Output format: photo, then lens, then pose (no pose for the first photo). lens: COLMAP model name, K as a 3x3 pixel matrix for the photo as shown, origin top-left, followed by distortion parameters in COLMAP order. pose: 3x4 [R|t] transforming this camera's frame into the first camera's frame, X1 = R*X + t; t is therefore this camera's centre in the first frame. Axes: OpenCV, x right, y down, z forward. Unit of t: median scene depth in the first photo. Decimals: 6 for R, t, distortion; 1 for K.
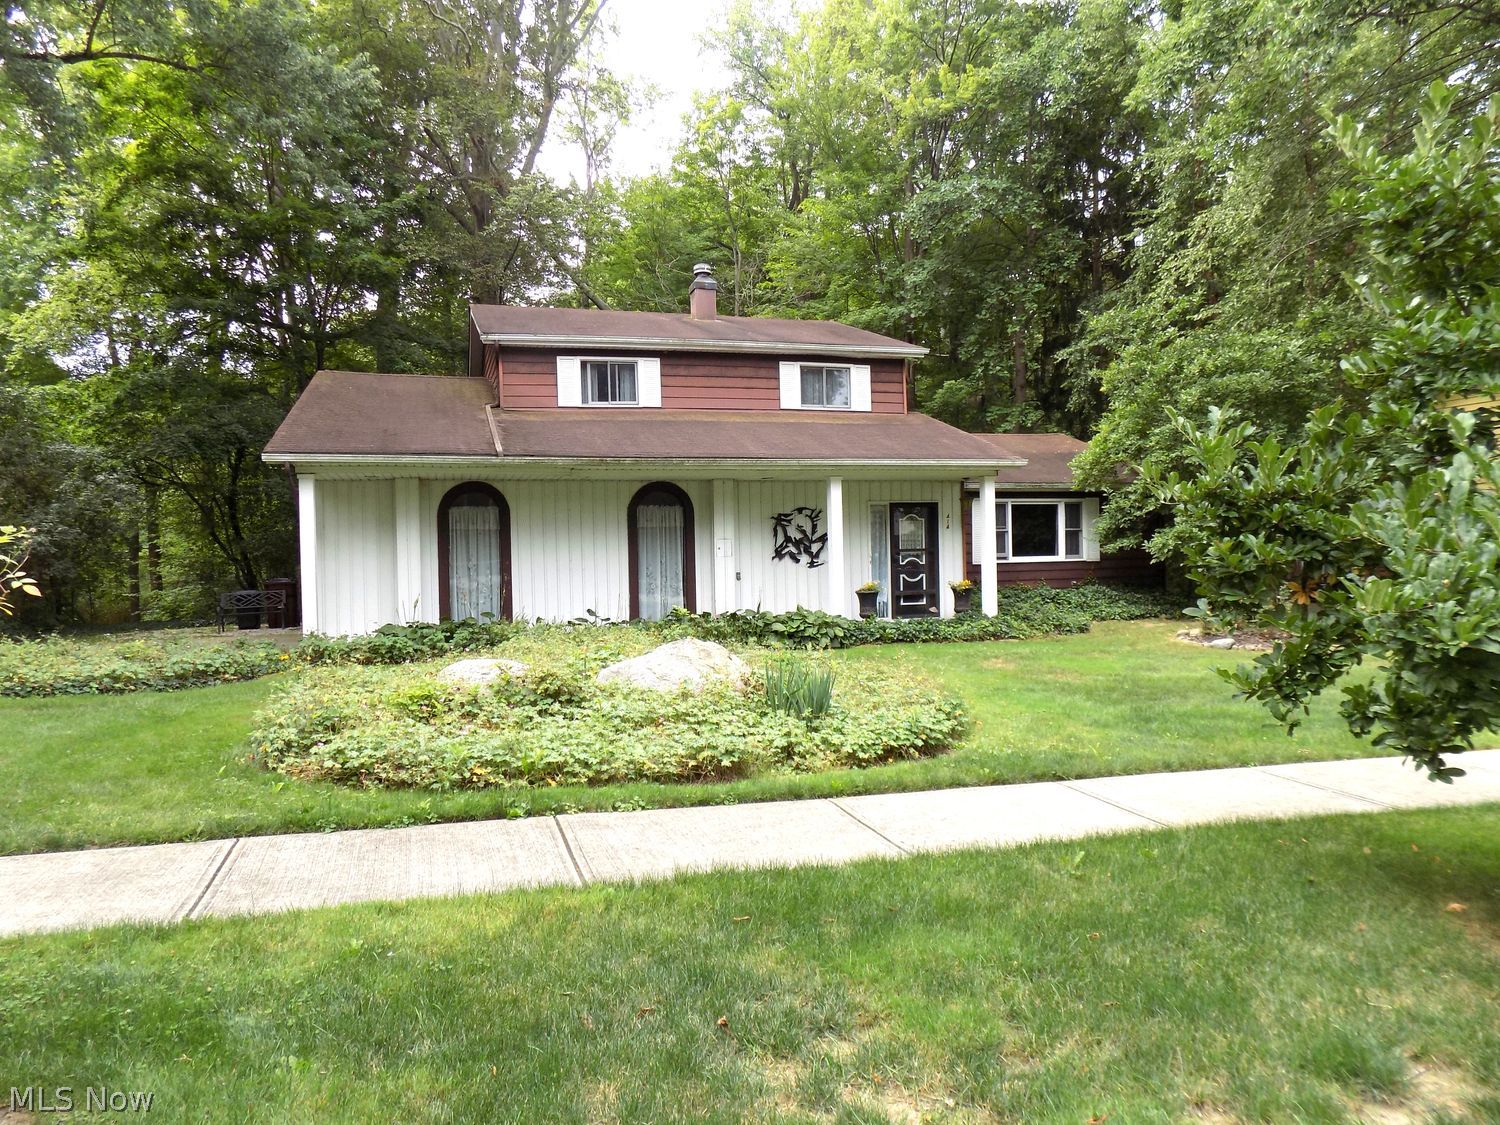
lens RADIAL K [[1027.3, 0, 751.7], [0, 1027.3, 565.5], [0, 0, 1]] dist [-0.075276, 0.071103]
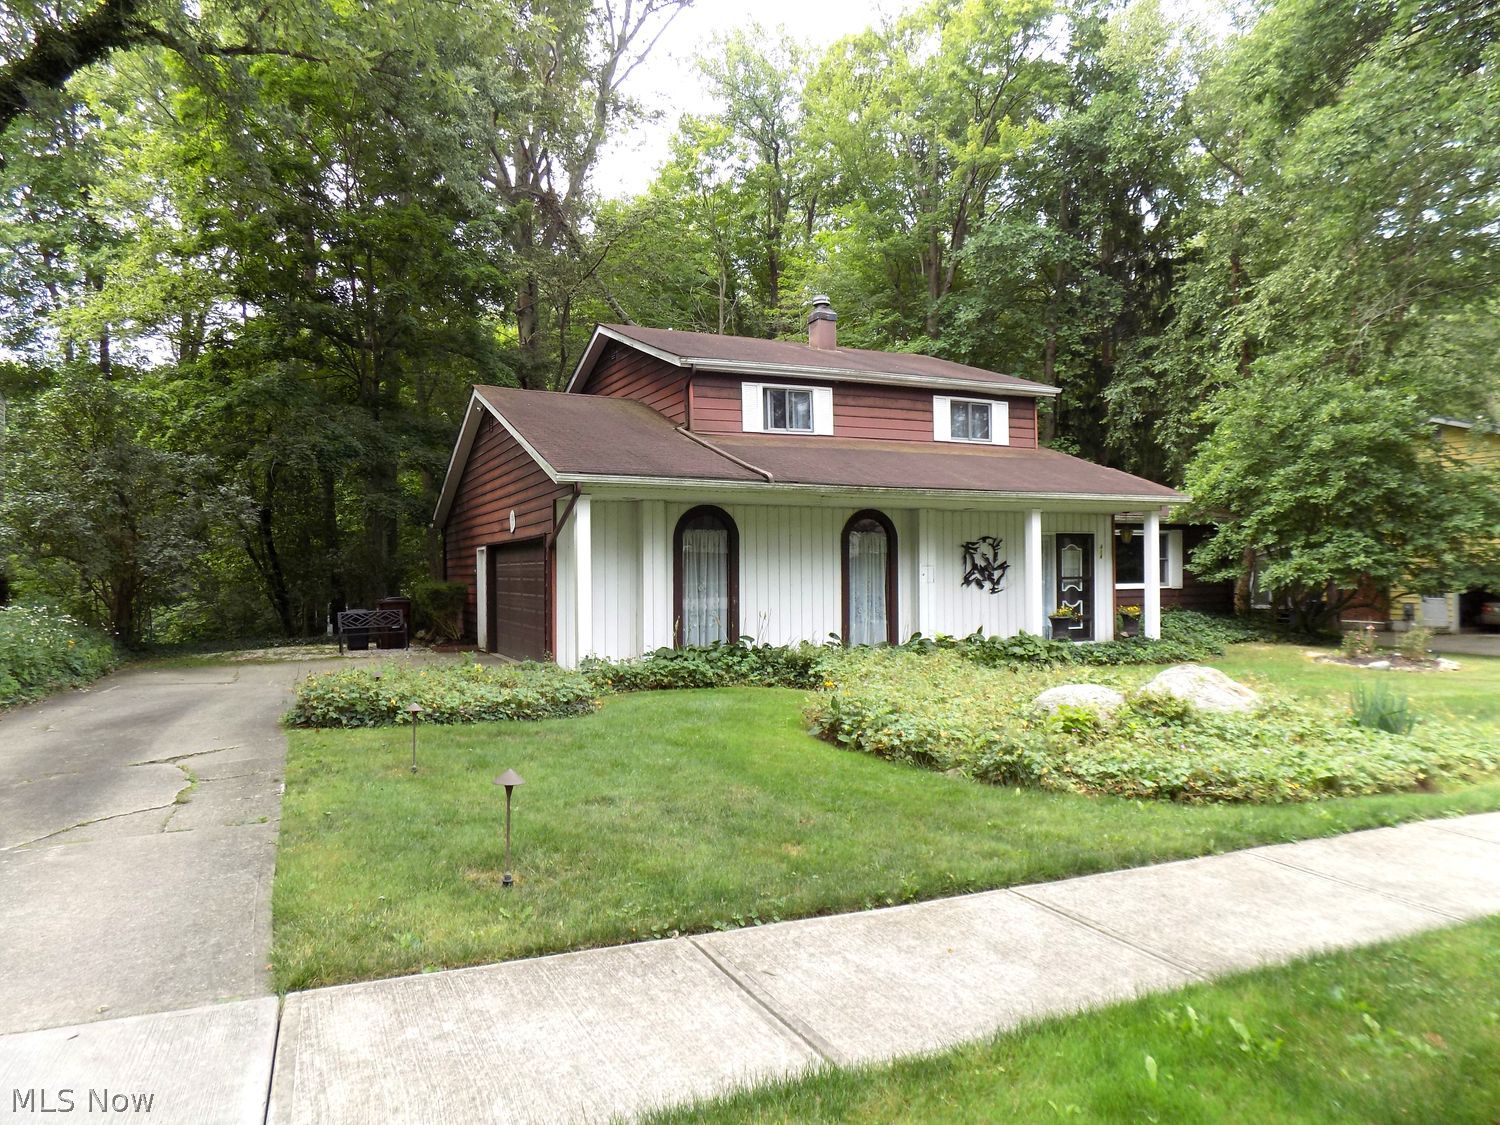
lens RADIAL K [[1027.3, 0, 753.1], [0, 1027.3, 566.2], [0, 0, 1]] dist [-0.075276, 0.071103]
pose [[0.990318, 0.014873, 0.138020, -0.320895], [-0.012453, 0.999754, -0.018380, -0.003579], [-0.138259, 0.016483, 0.990259, -0.006091]]
